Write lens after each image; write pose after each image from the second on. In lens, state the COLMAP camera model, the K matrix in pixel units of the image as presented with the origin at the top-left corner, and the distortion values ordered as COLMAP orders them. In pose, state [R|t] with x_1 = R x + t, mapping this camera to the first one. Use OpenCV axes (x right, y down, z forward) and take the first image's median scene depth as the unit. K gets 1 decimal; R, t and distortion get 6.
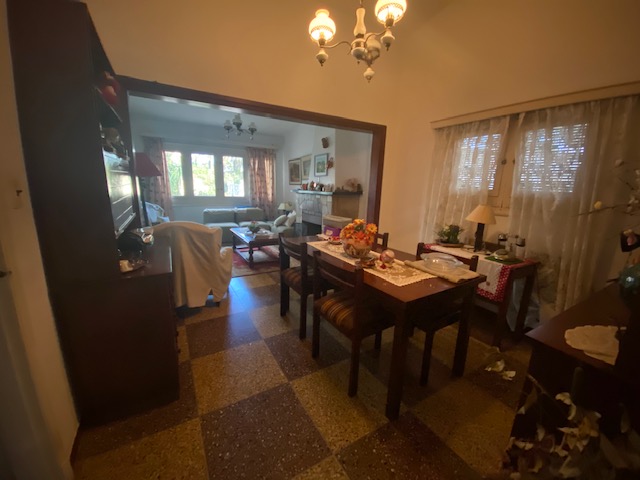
lens RADIAL K [[258.7, 0, 320.0], [0, 258.7, 240.0], [0, 0, 1]] dist [0.015008, -0.017836]
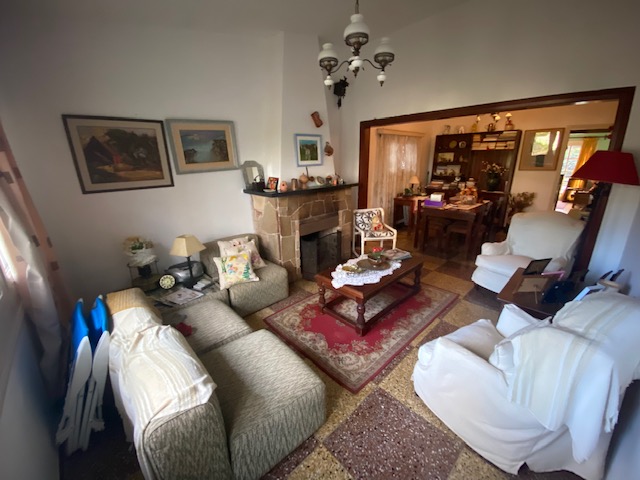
lens RADIAL K [[258.7, 0, 320.0], [0, 258.7, 240.0], [0, 0, 1]] dist [0.015008, -0.017836]
pose [[-0.219131, -0.310126, 0.925096, -0.765279], [0.218381, 0.908497, 0.356290, -0.324607], [-0.950942, 0.280098, -0.131355, 1.181502]]
